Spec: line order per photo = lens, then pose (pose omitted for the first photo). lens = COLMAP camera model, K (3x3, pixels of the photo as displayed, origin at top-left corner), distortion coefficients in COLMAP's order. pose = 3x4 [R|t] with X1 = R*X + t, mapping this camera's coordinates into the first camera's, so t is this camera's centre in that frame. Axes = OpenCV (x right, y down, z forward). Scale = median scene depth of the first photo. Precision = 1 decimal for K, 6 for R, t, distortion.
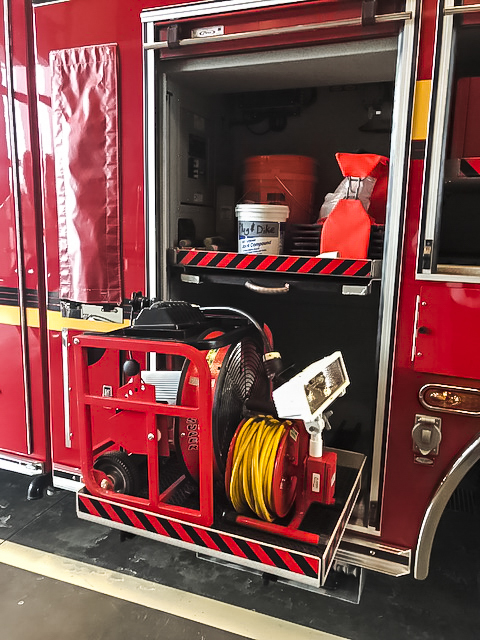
lens RADIAL K [[533.8, 0, 241.2], [0, 533.8, 321.4], [0, 0, 1]] dist [0.046592, -0.010415]
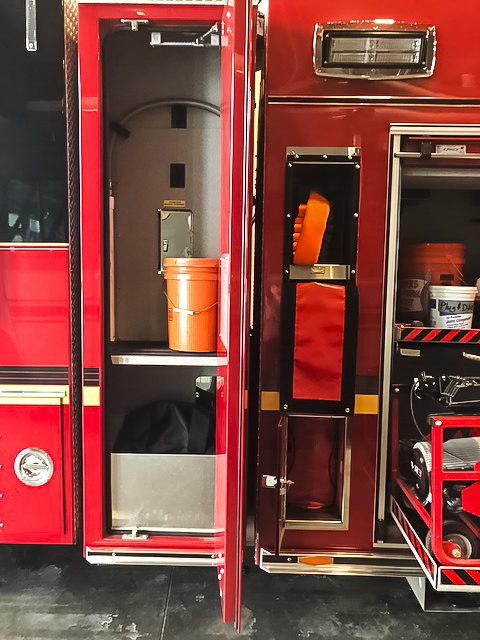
lens RADIAL K [[529.6, 0, 240.0], [0, 529.6, 319.6], [0, 0, 1]] dist [0.021459, 0.001661]
pose [[0.923923, -0.041853, 0.380283, -0.878555], [0.072990, 0.995024, -0.067824, -0.103475], [-0.375552, 0.090421, 0.922380, 0.111656]]
